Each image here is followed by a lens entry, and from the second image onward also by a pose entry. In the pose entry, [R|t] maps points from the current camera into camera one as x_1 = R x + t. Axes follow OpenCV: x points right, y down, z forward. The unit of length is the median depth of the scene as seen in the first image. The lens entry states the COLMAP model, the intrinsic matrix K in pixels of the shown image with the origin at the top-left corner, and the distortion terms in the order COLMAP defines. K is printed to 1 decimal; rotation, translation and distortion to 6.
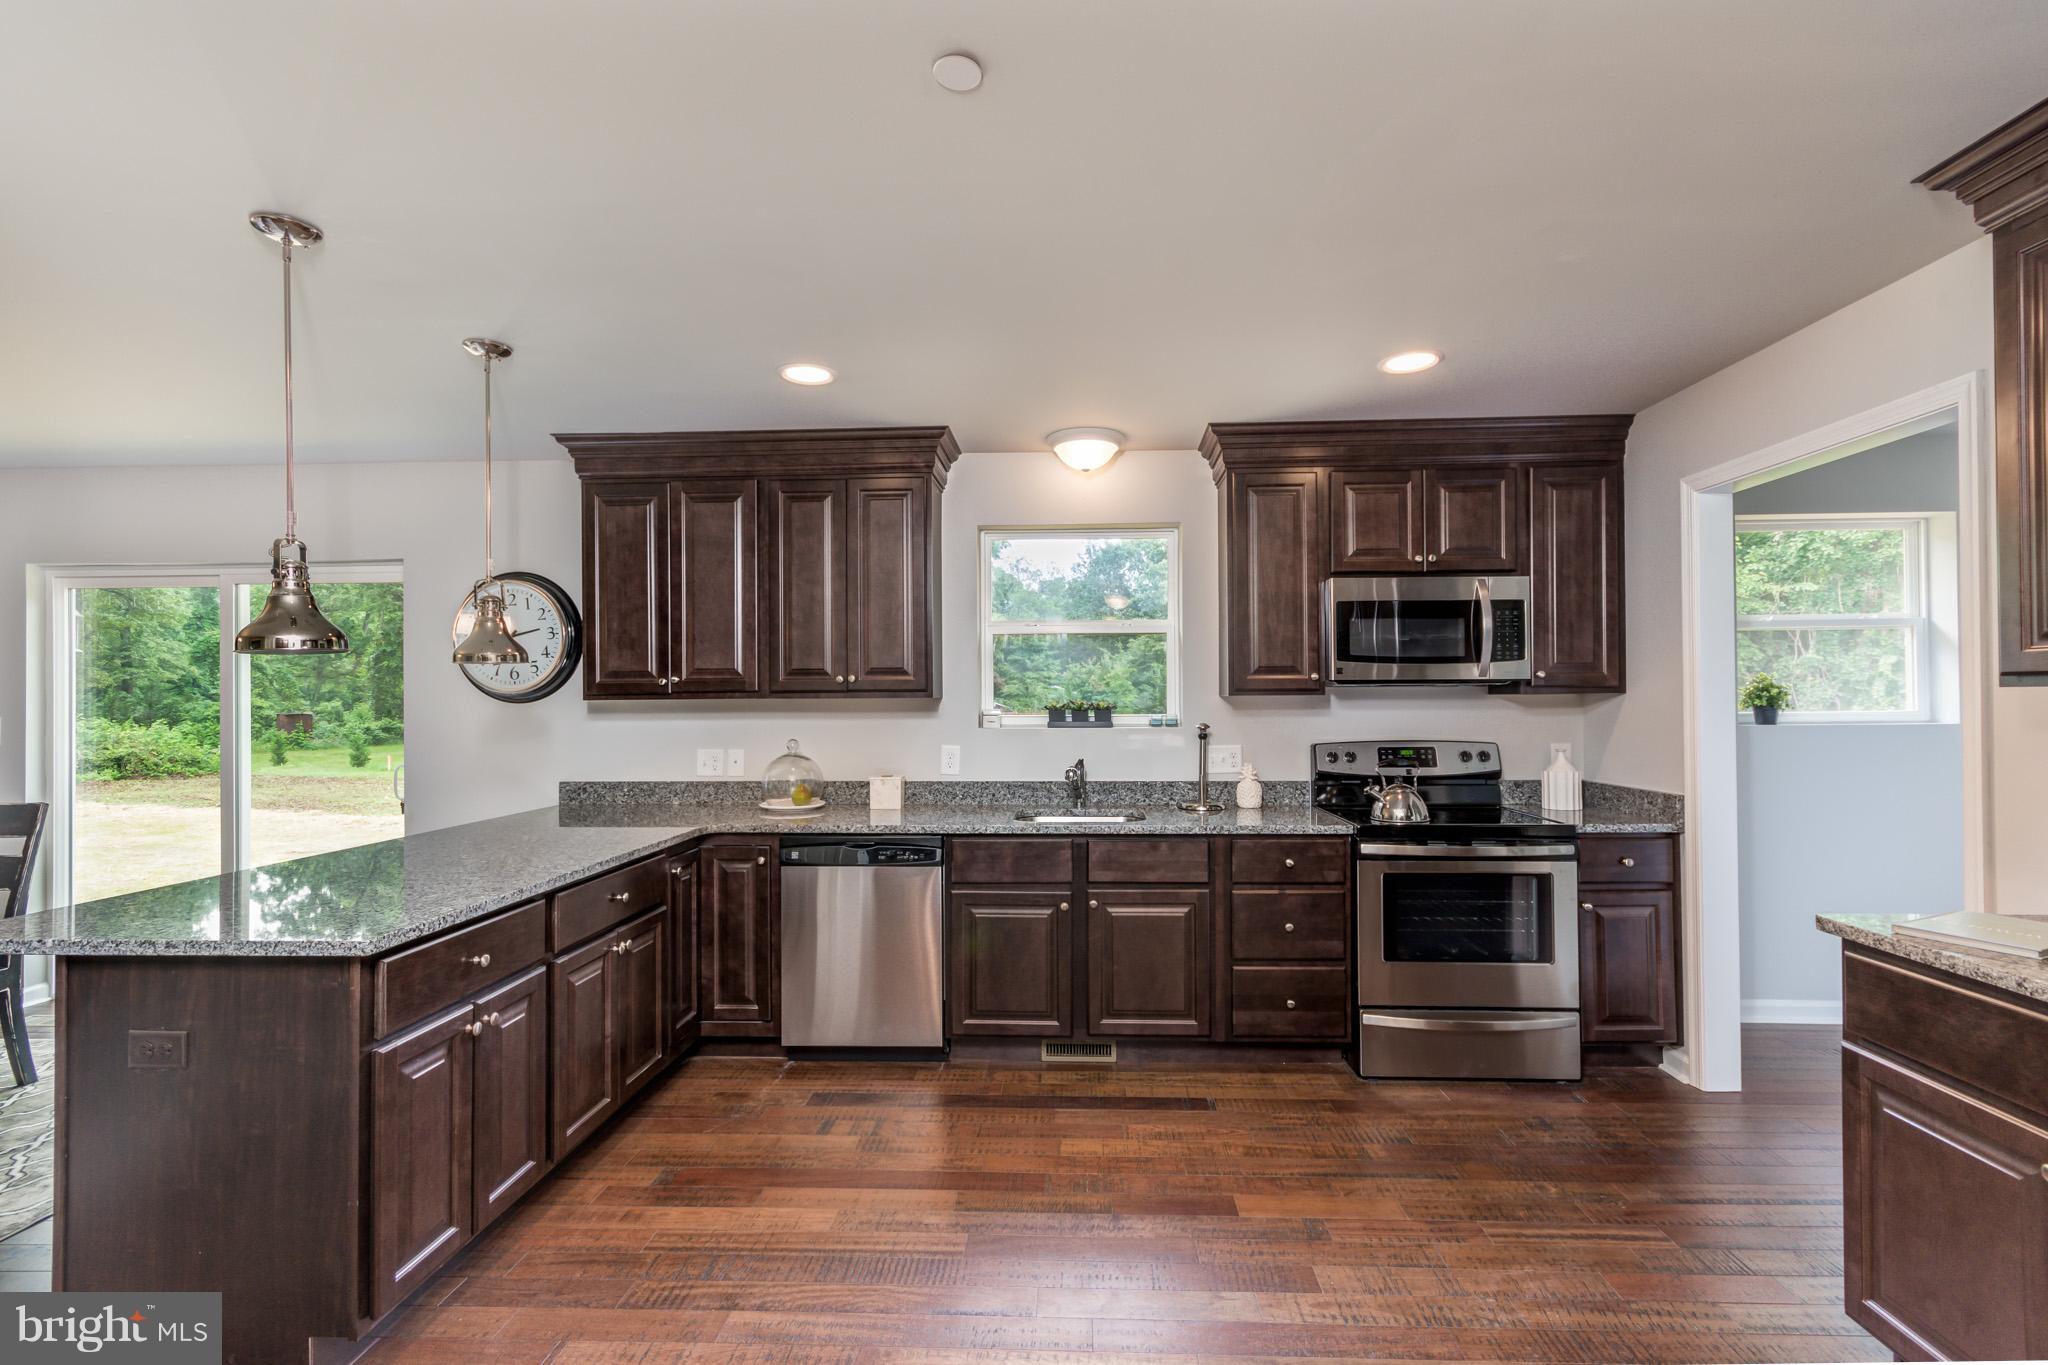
lens RADIAL K [[903.5, 0, 1057.4], [0, 903.5, 694.7], [0, 0, 1]] dist [0.002269, 0.001202]
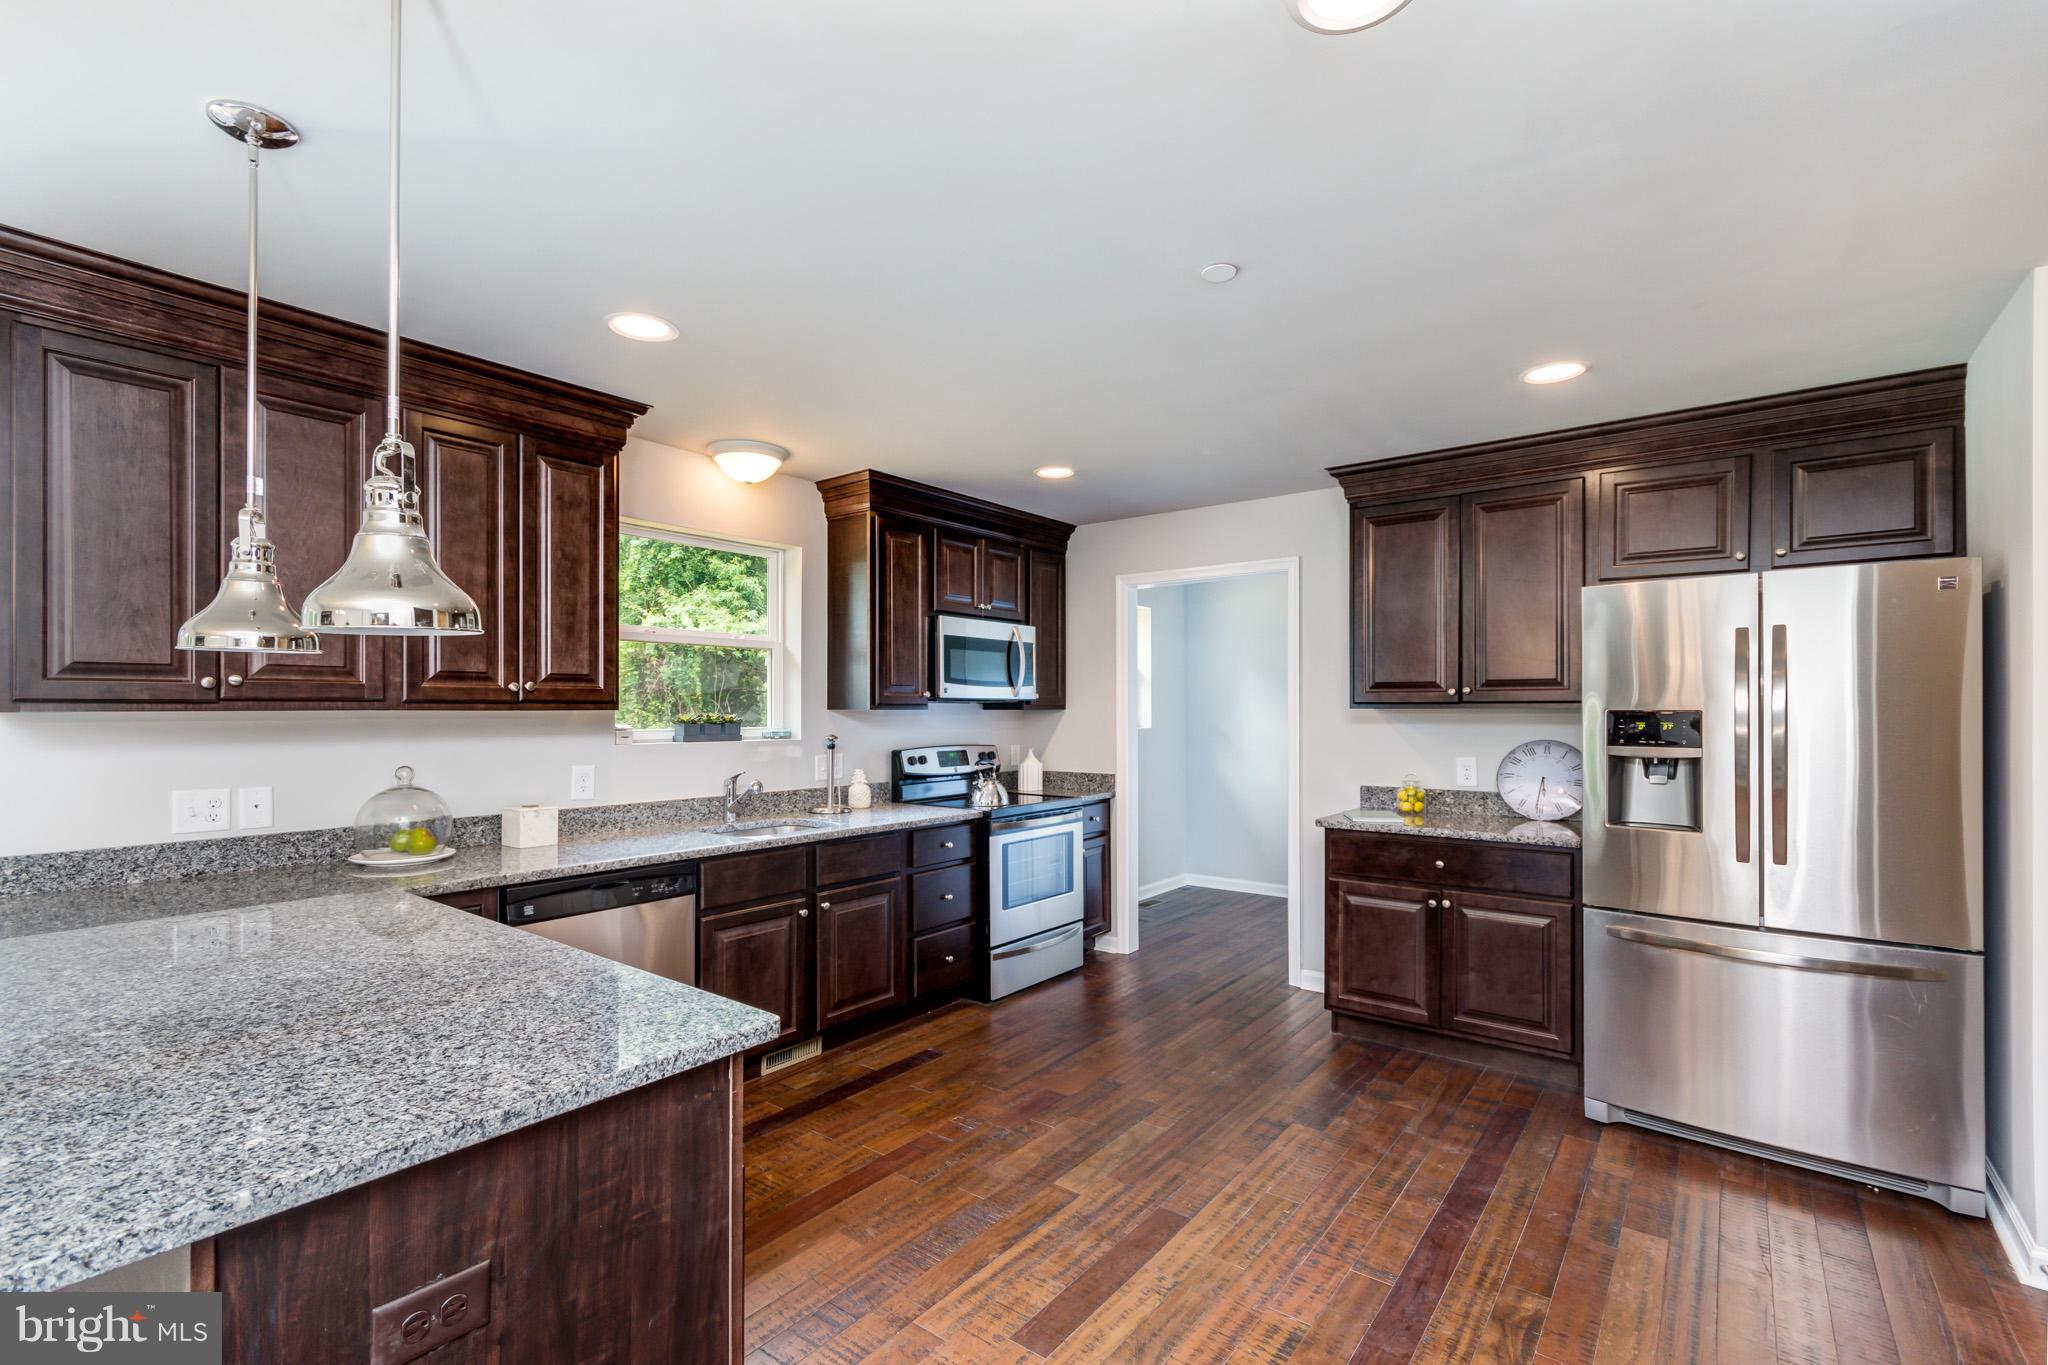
lens RADIAL K [[903.5, 0, 1013.9], [0, 903.5, 708.9], [0, 0, 1]] dist [0.002269, 0.001202]
pose [[0.589561, 0.005631, 0.807704, -0.631730], [-0.007232, 0.999972, -0.001693, 0.000698], [-0.807691, -0.004843, 0.589586, 0.182860]]
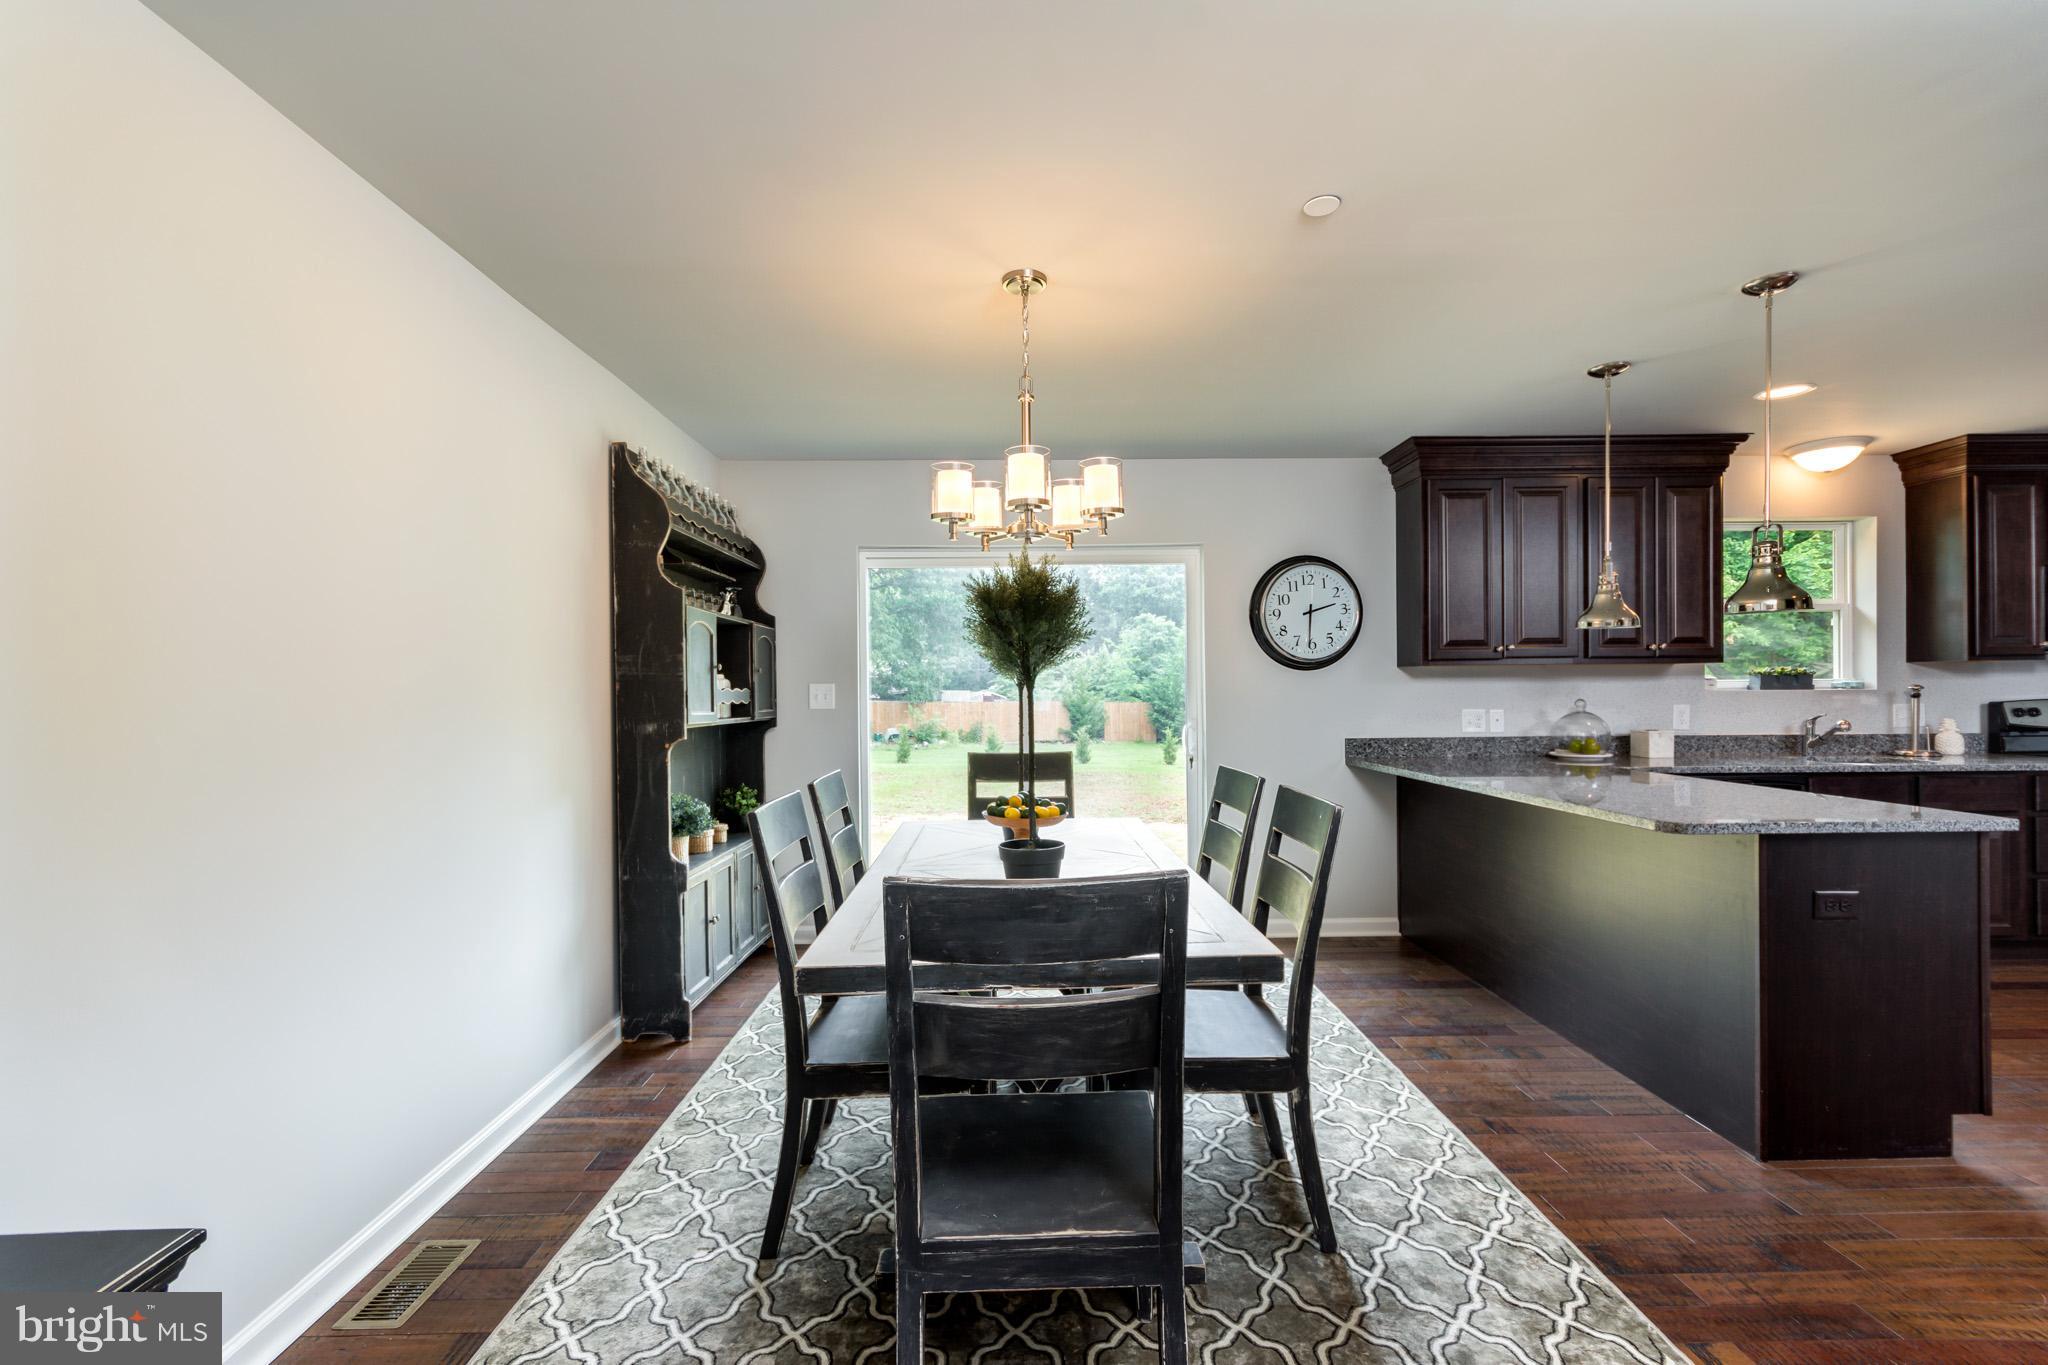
lens RADIAL K [[903.5, 0, 1021.3], [0, 903.5, 693.8], [0, 0, 1]] dist [0.002269, 0.001202]
pose [[0.998239, -0.002396, 0.059273, -1.157703], [0.001905, 0.999963, 0.008332, 0.033087], [-0.059291, -0.008204, 0.998207, -0.136289]]
